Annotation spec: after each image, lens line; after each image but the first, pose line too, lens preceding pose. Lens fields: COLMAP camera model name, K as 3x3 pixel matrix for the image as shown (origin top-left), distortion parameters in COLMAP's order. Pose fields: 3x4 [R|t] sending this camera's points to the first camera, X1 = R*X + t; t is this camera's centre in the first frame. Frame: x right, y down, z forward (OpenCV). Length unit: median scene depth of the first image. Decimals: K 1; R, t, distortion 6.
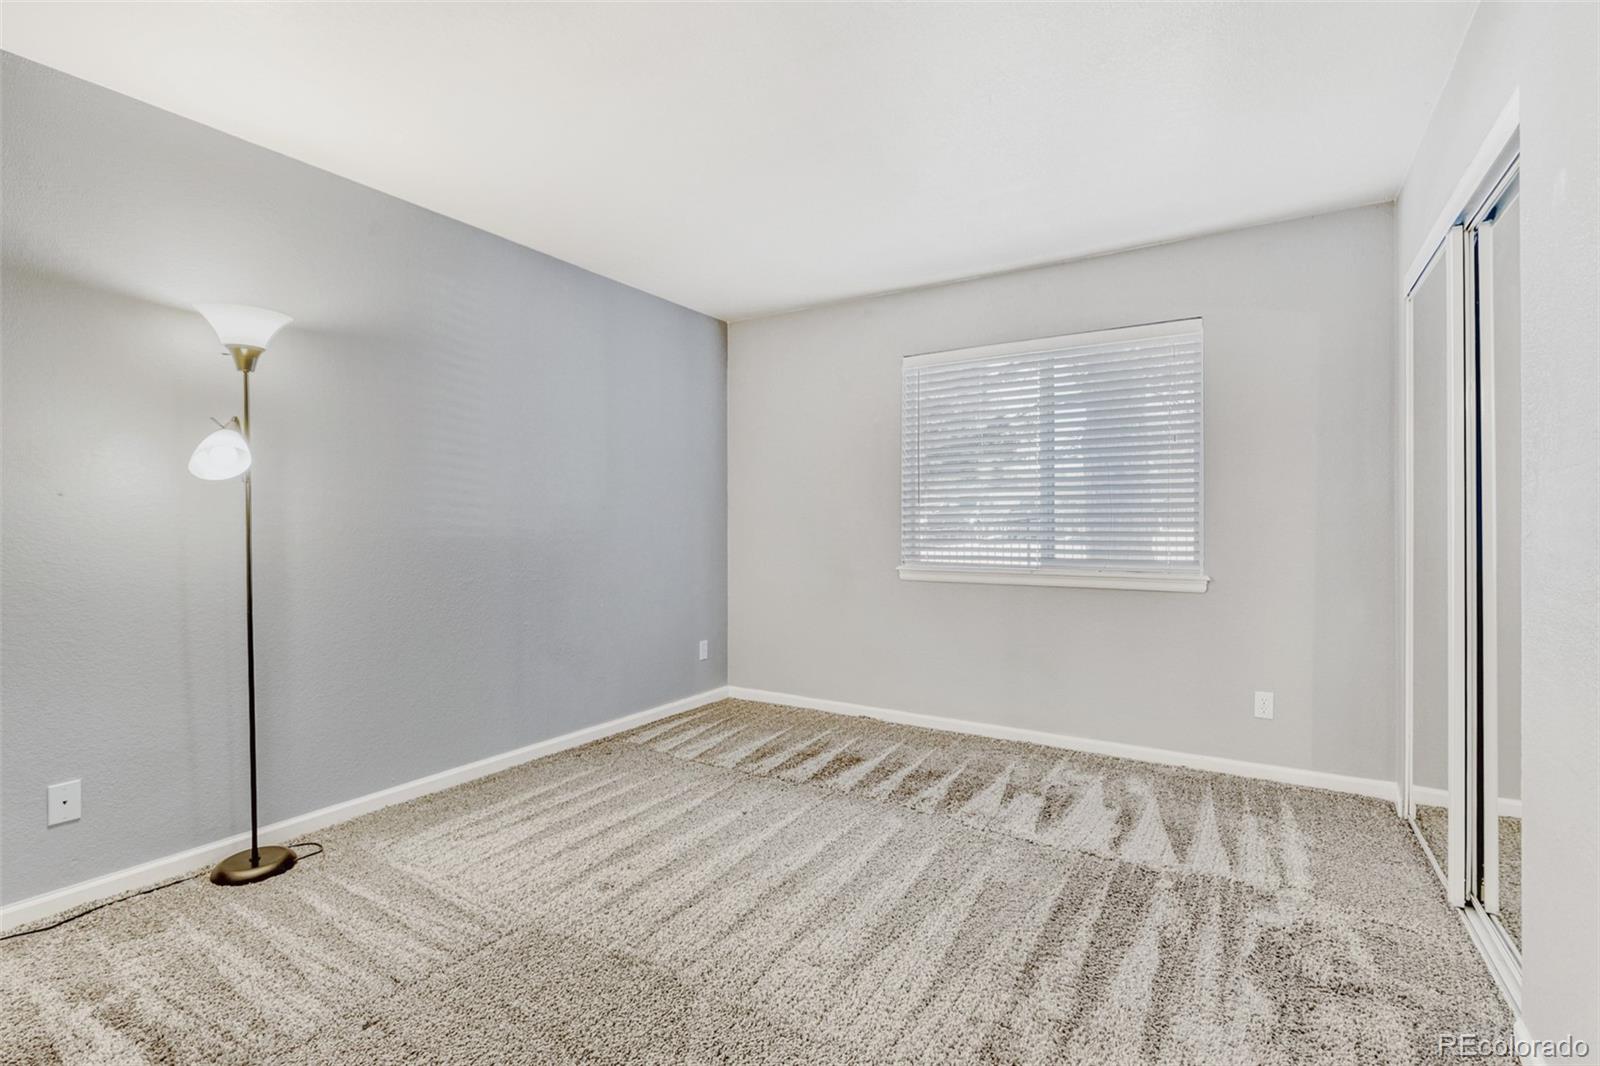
lens RADIAL K [[735.3, 0, 798.6], [0, 735.3, 532.9], [0, 0, 1]] dist [0.000682, -0.000166]
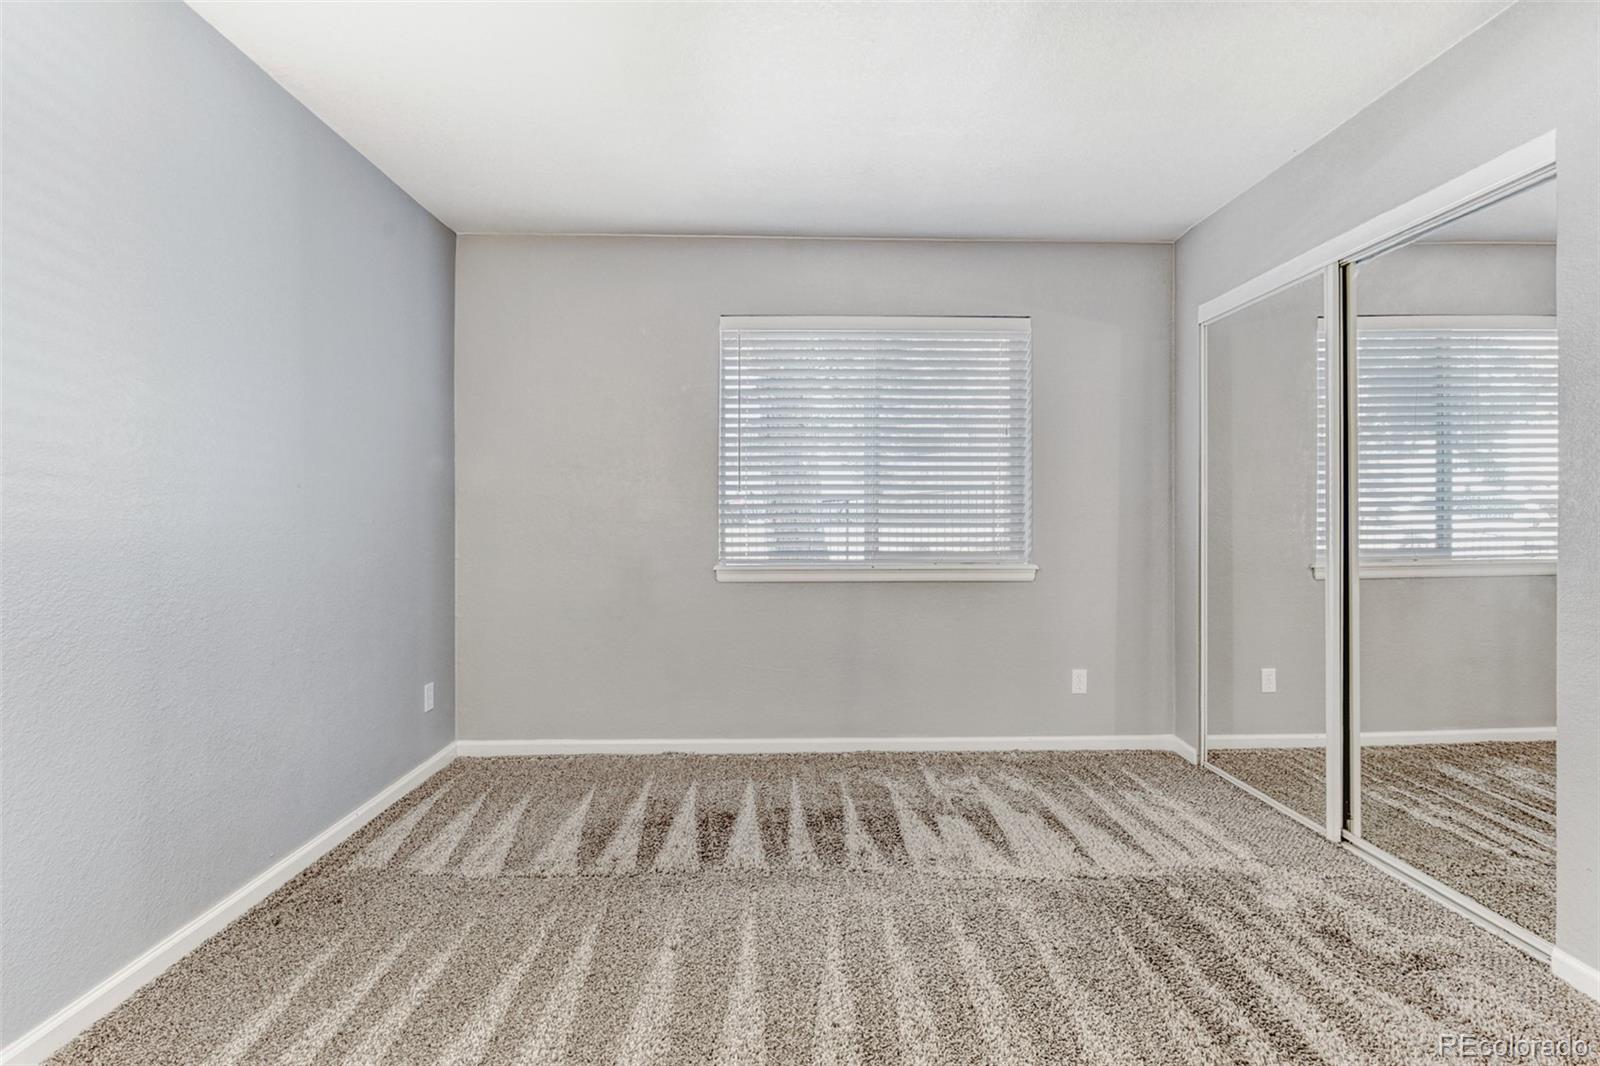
lens RADIAL K [[709.1, 0, 796.9], [0, 709.1, 525.8], [0, 0, 1]] dist [0.002006, -0.000761]
pose [[0.834788, -0.008636, 0.550504, -0.285585], [0.007154, 0.999963, 0.004839, -0.004441], [-0.550525, -0.000102, 0.834818, 0.344757]]
